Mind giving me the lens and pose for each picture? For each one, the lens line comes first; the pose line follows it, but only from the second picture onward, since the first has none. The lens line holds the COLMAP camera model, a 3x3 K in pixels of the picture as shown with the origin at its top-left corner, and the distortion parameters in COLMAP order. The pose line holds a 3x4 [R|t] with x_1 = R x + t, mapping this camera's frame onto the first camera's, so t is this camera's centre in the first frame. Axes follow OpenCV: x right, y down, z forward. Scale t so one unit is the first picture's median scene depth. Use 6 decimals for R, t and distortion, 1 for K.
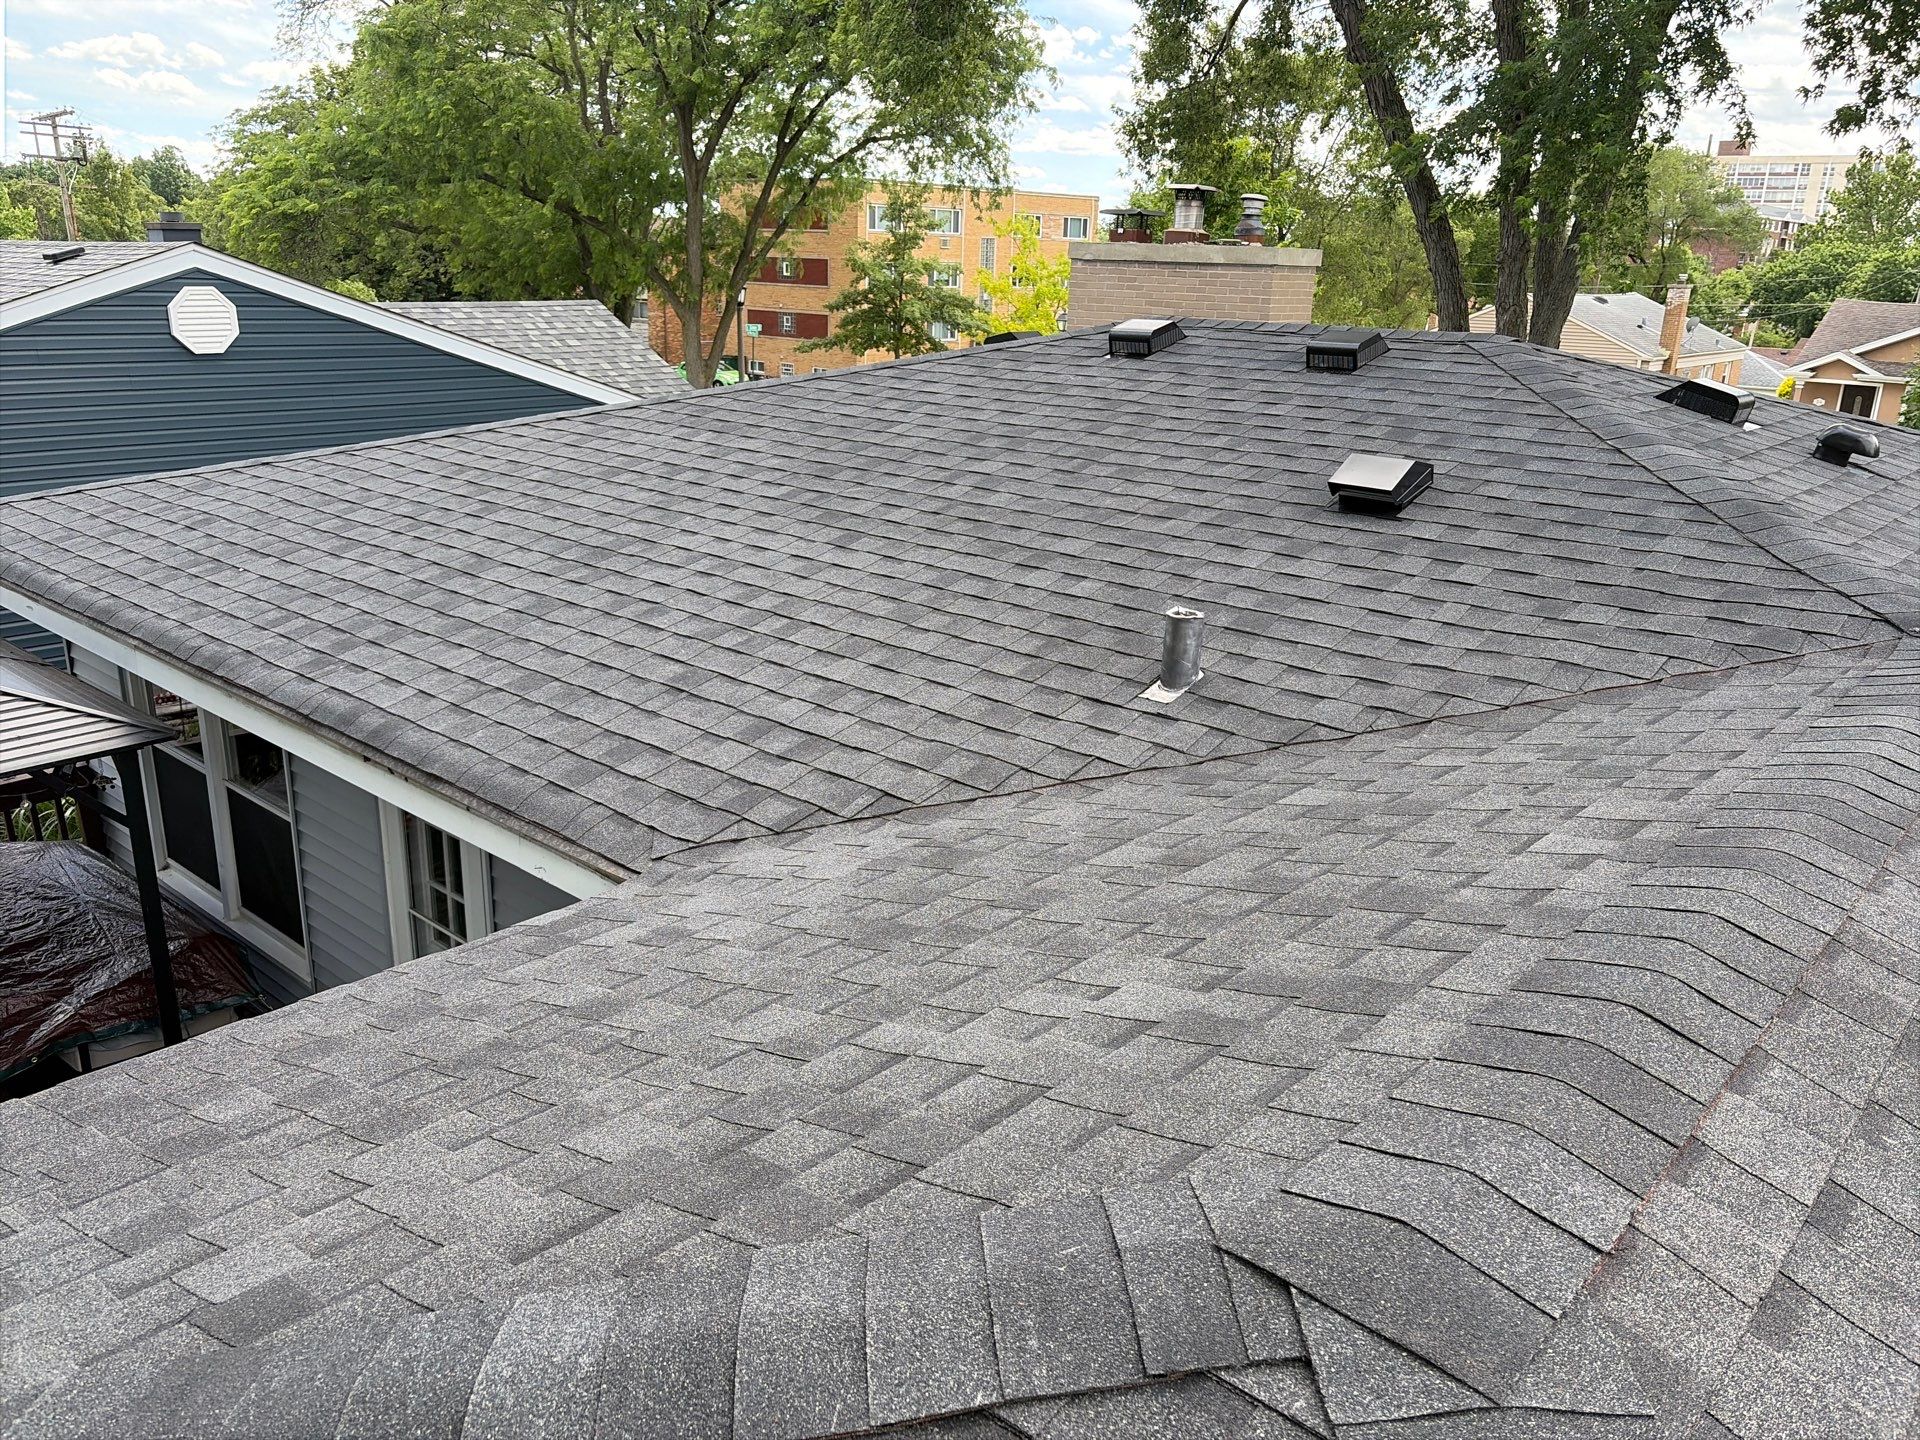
lens RADIAL K [[1444.0, 0, 943.8], [0, 1444.0, 733.6], [0, 0, 1]] dist [0.038224, -0.039082]
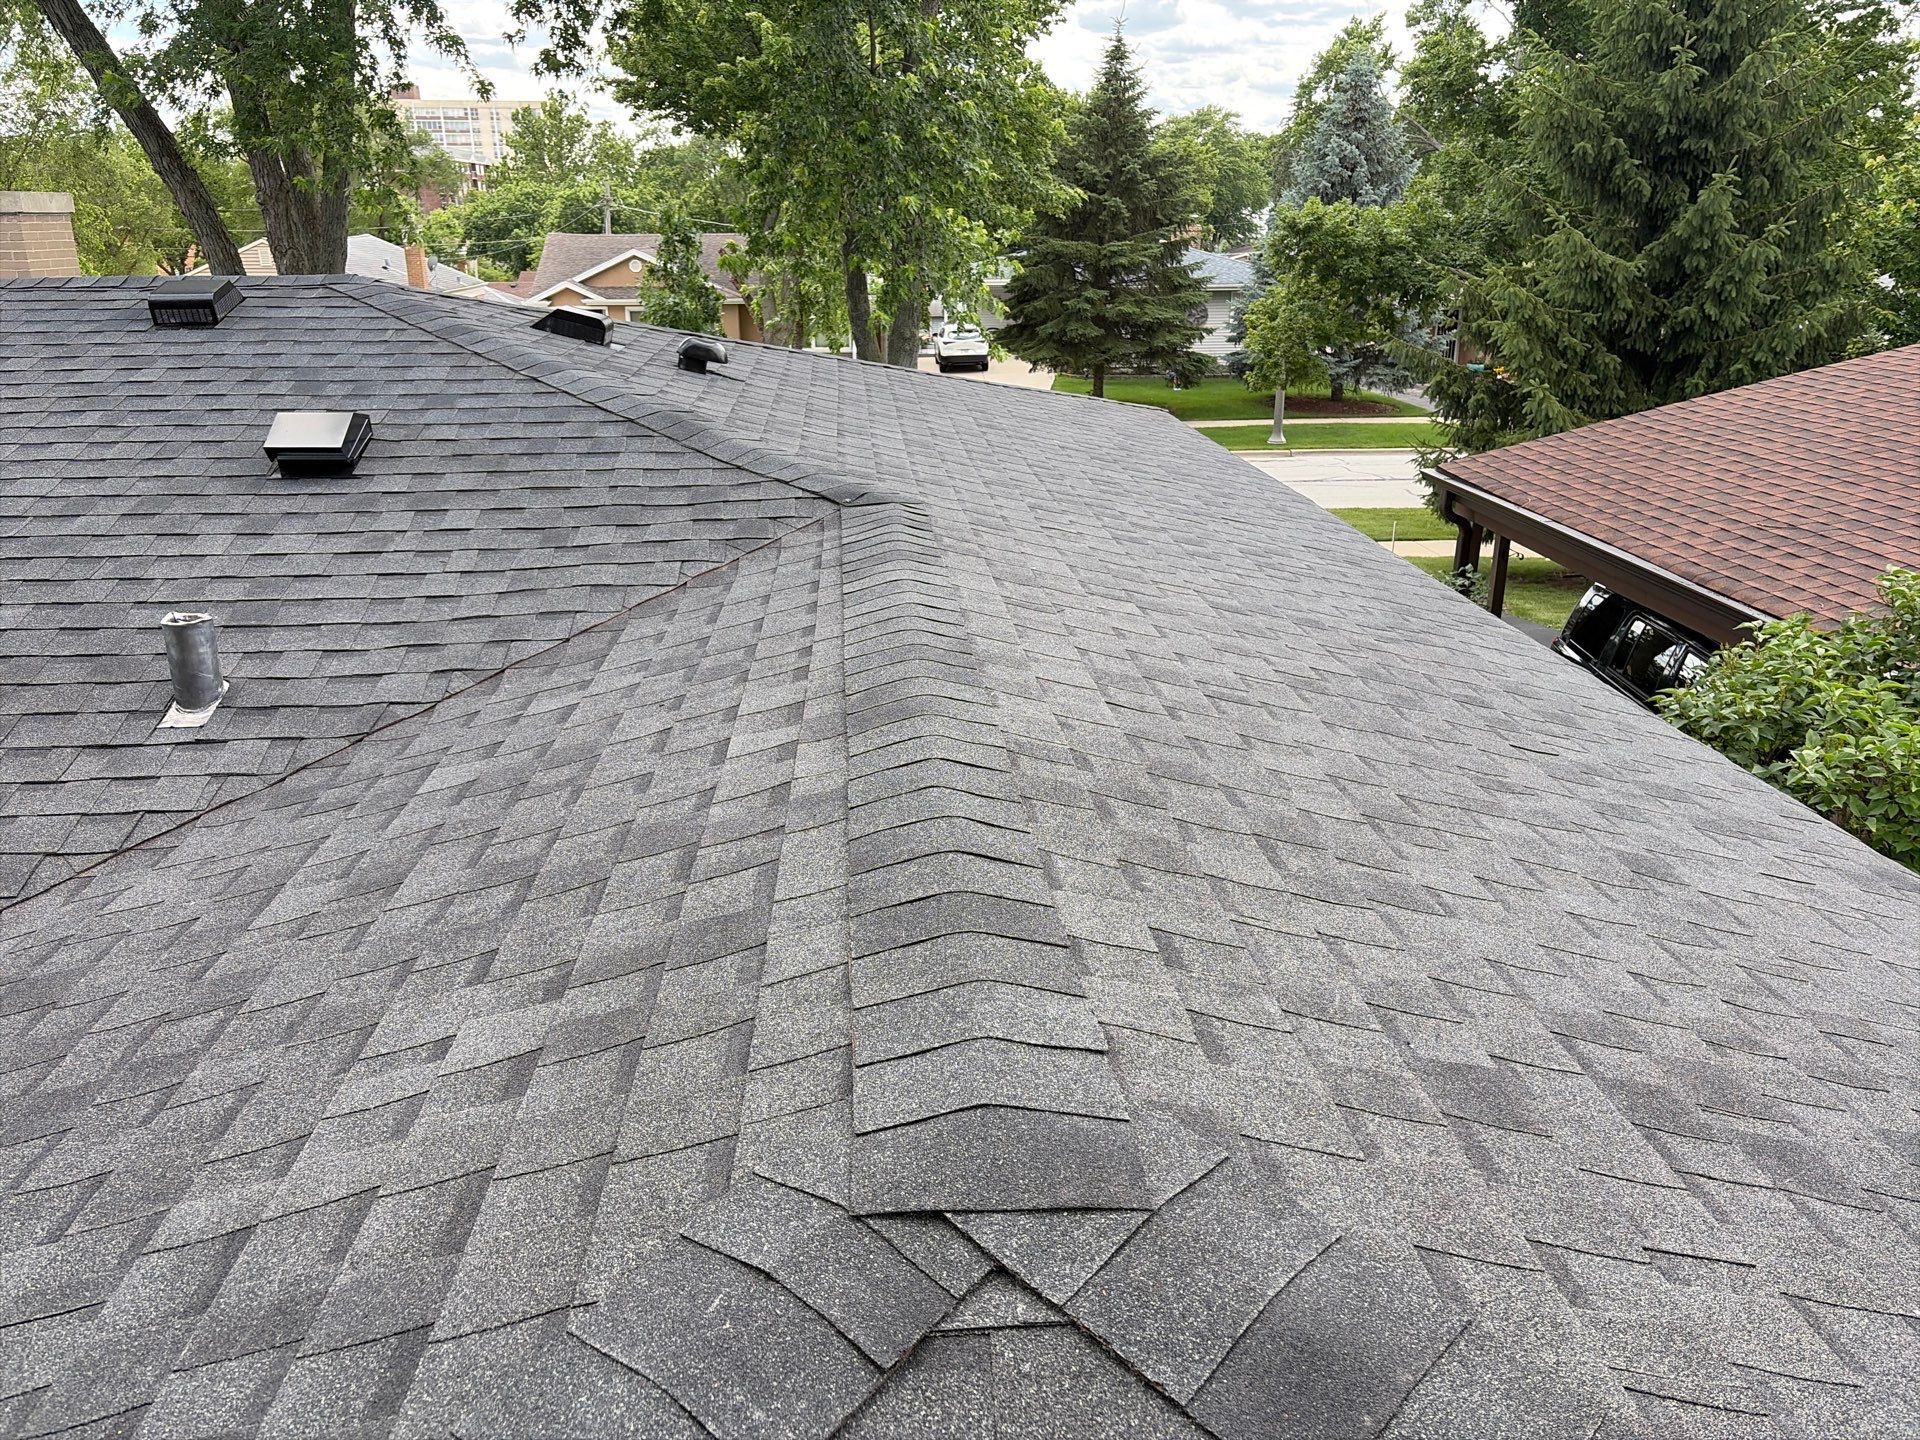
lens RADIAL K [[1444.0, 0, 947.0], [0, 1444.0, 731.8], [0, 0, 1]] dist [0.038224, -0.039082]
pose [[0.698081, -0.268922, 0.663599, -0.104959], [0.246711, 0.960376, 0.129659, -0.020226], [-0.672173, 0.073205, 0.736766, 0.077516]]
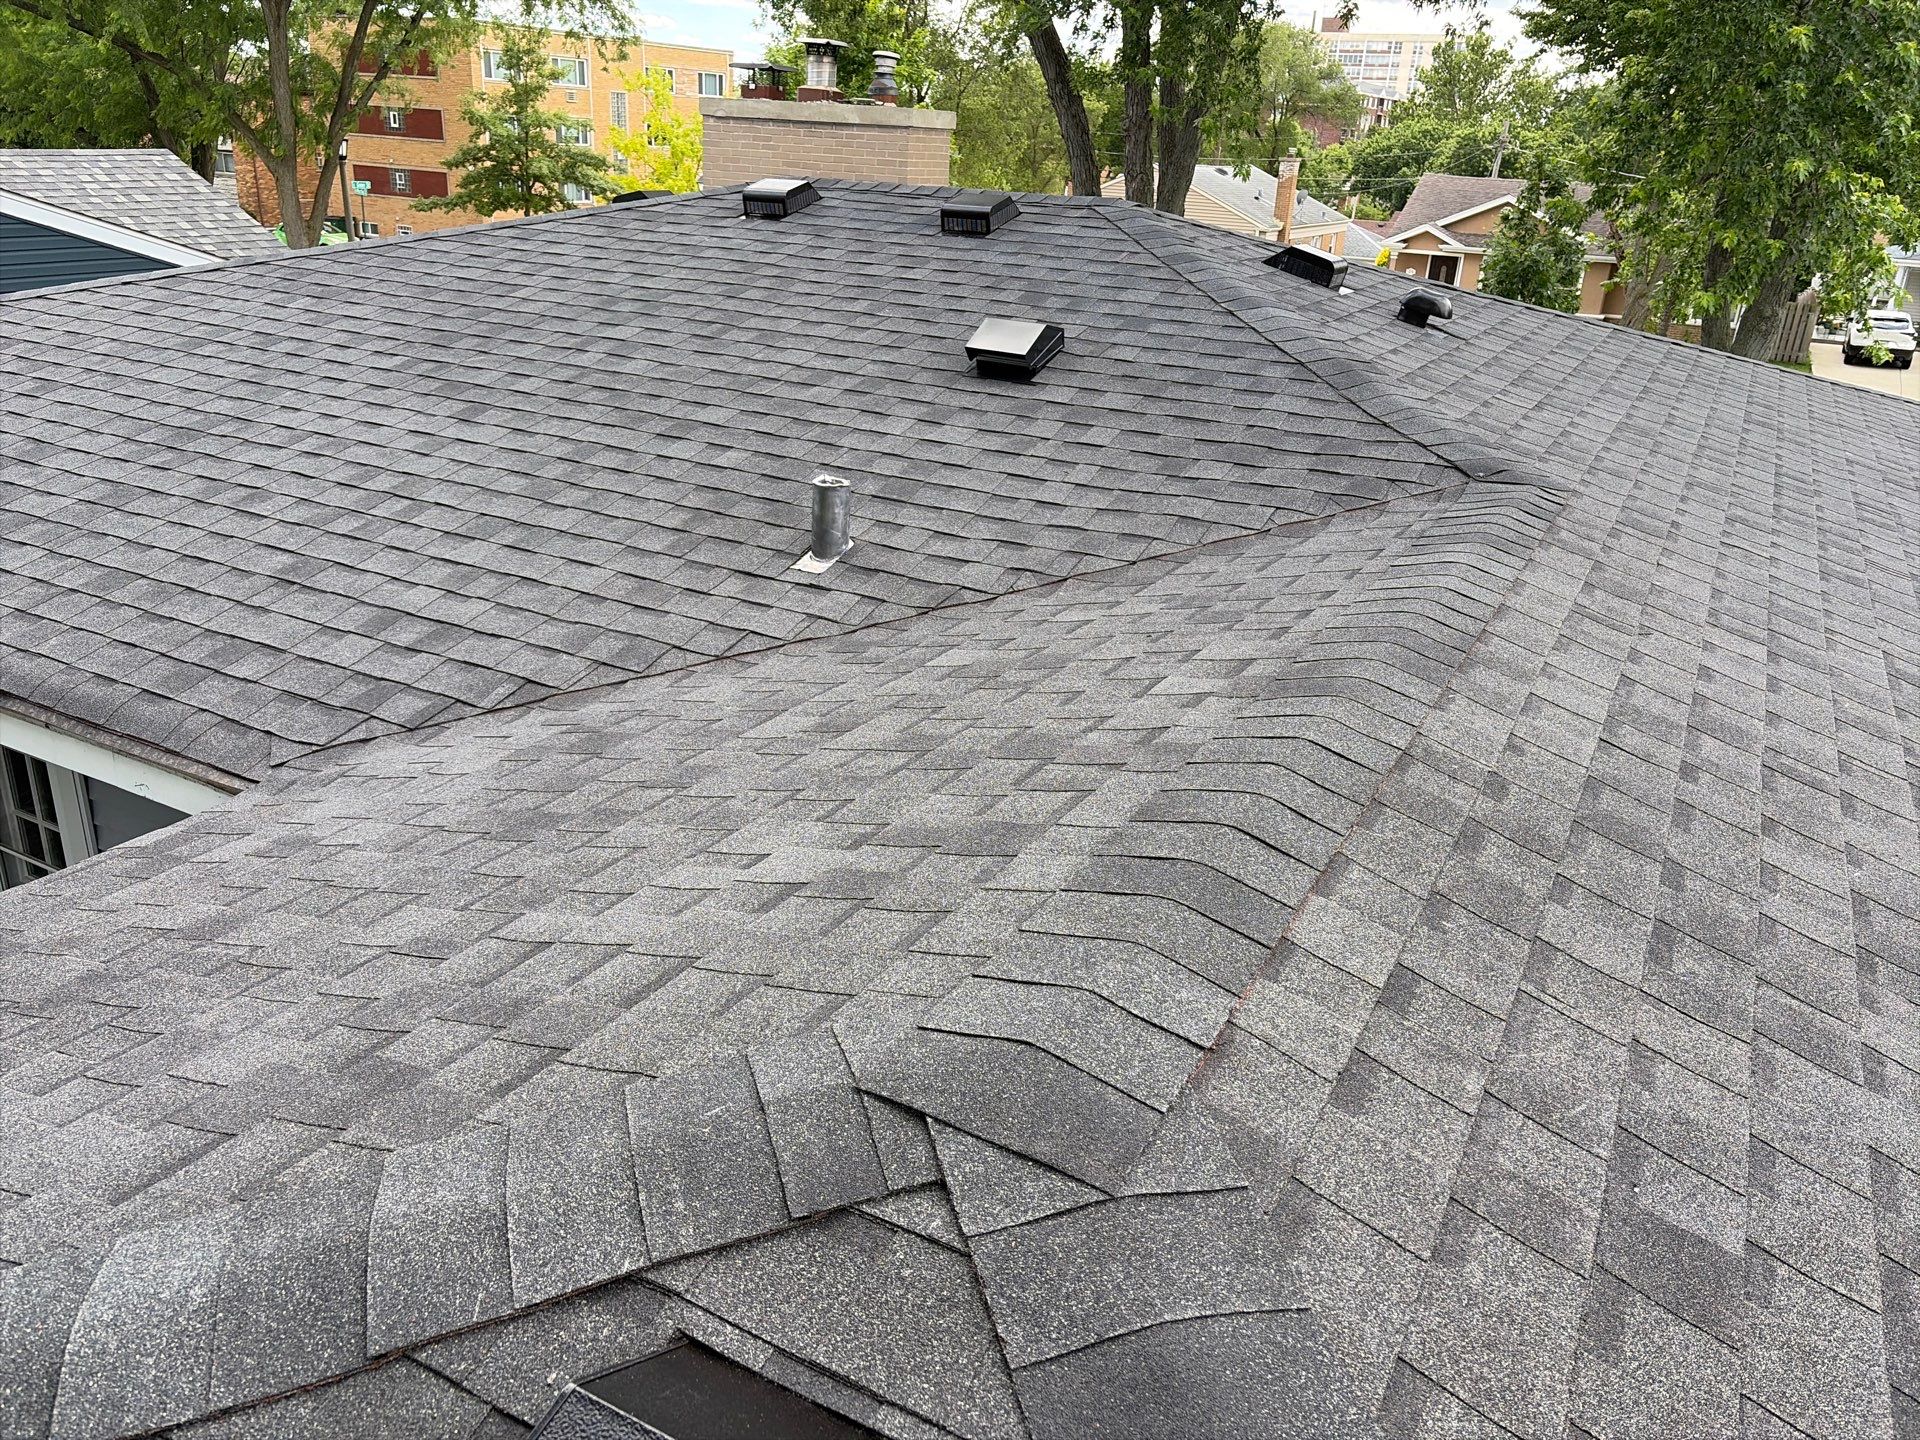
lens RADIAL K [[1444.0, 0, 947.0], [0, 1444.0, 736.3], [0, 0, 1]] dist [0.038224, -0.039082]
pose [[0.972906, -0.070260, 0.220266, 0.013778], [0.051206, 0.994528, 0.091057, 0.004819], [-0.225459, -0.077311, 0.971180, 0.002506]]
